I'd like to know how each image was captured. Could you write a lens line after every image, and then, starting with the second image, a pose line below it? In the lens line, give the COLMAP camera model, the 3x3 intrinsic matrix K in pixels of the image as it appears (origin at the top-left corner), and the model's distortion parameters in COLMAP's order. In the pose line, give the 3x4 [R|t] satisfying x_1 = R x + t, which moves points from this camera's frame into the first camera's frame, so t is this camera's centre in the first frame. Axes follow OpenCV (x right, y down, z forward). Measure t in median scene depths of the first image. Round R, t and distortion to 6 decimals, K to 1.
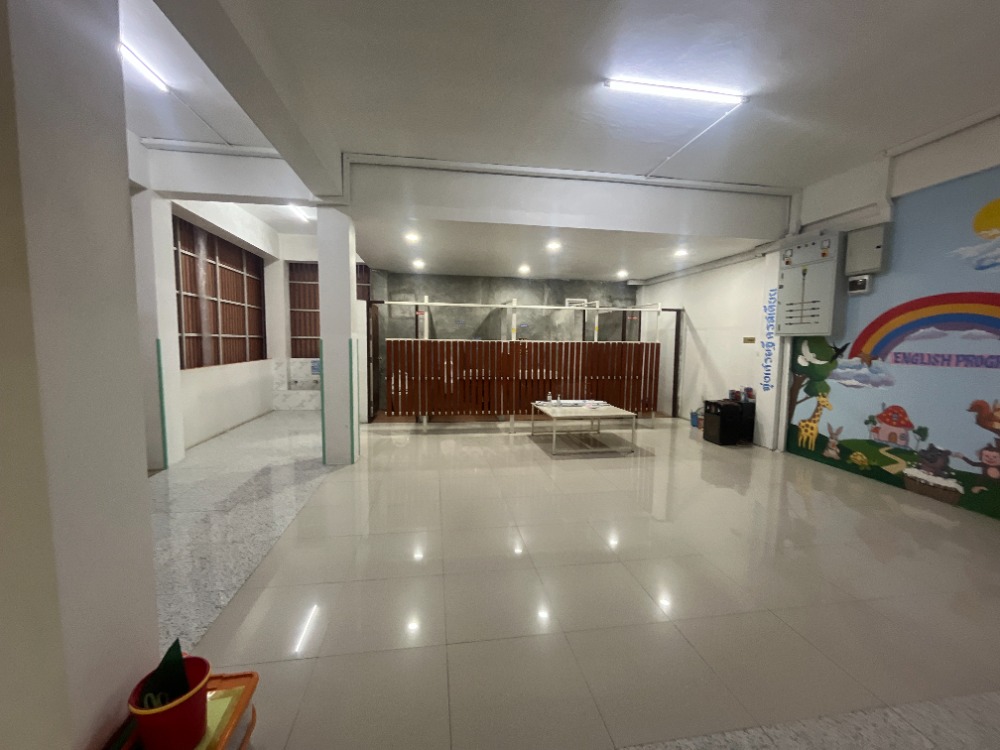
lens RADIAL K [[404.8, 0, 496.3], [0, 404.8, 374.8], [0, 0, 1]] dist [-0.001359, -0.000092]
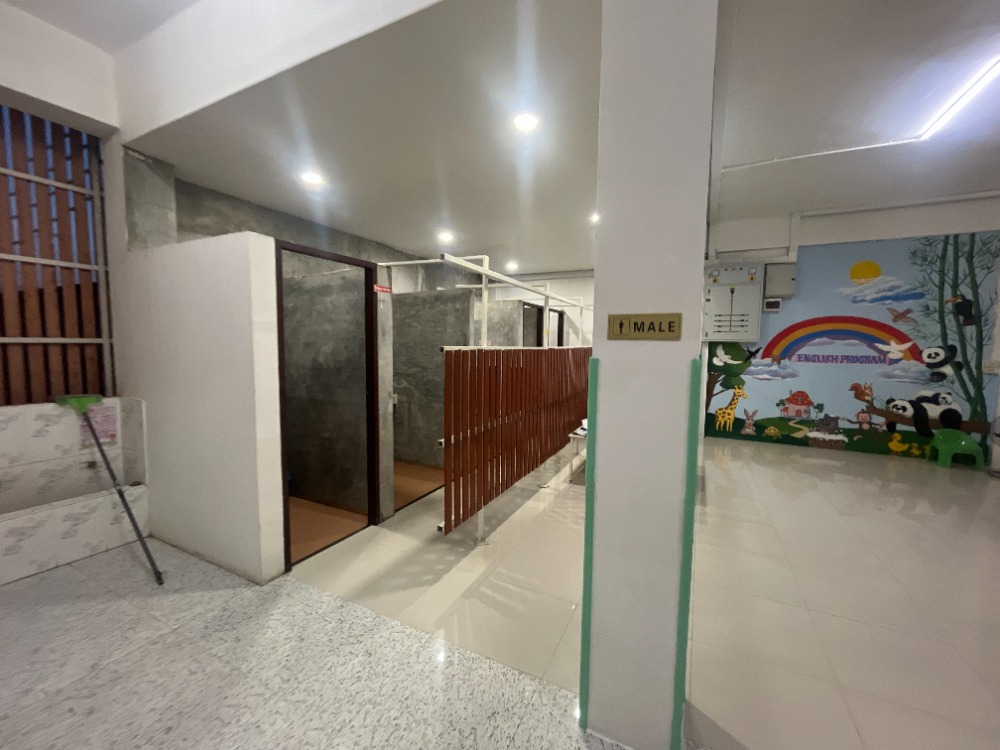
lens RADIAL K [[404.8, 0, 496.3], [0, 404.8, 374.8], [0, 0, 1]] dist [-0.001359, -0.000092]
pose [[0.582994, -0.068476, 0.809586, -0.685511], [0.062749, 0.997261, 0.039163, -0.089372], [-0.810050, 0.027968, 0.585694, 0.864656]]
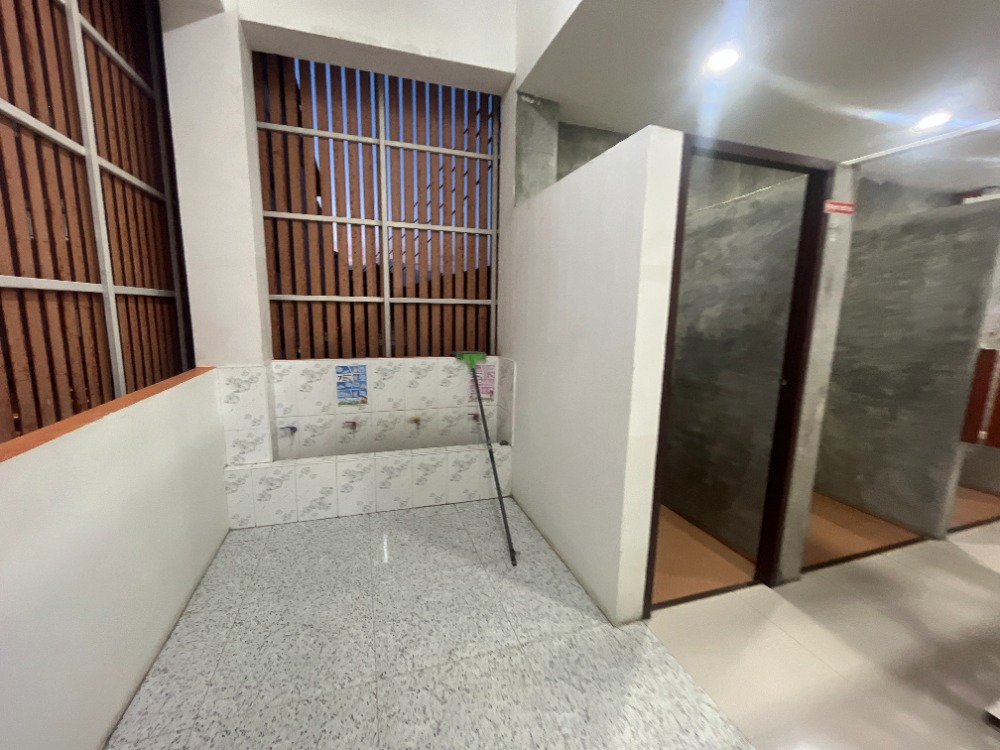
lens RADIAL K [[404.8, 0, 496.3], [0, 404.8, 374.8], [0, 0, 1]] dist [-0.001359, -0.000092]
pose [[0.985610, -0.021193, 0.167701, -0.634473], [0.007102, 0.996425, 0.084182, -0.092370], [-0.168885, -0.081780, 0.982237, 1.063635]]
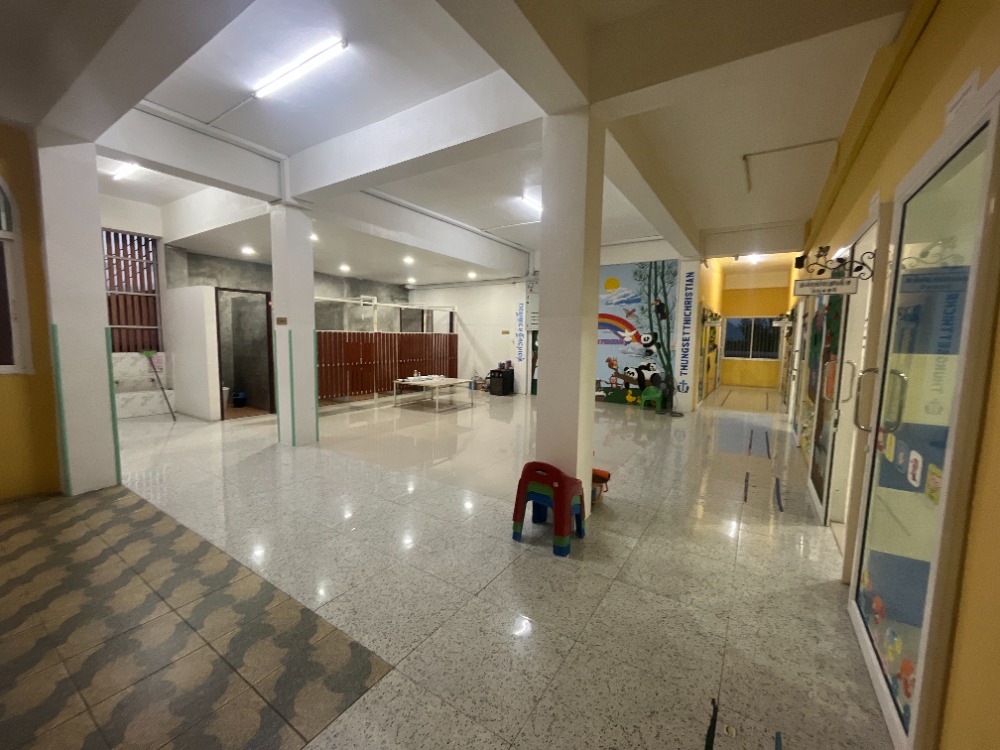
lens RADIAL K [[404.8, 0, 496.3], [0, 404.8, 374.8], [0, 0, 1]] dist [-0.001359, -0.000092]
pose [[0.669489, -0.072468, 0.739279, -0.796608], [0.054777, 0.997337, 0.048158, 0.007816], [-0.740800, 0.008254, 0.671675, -0.114670]]
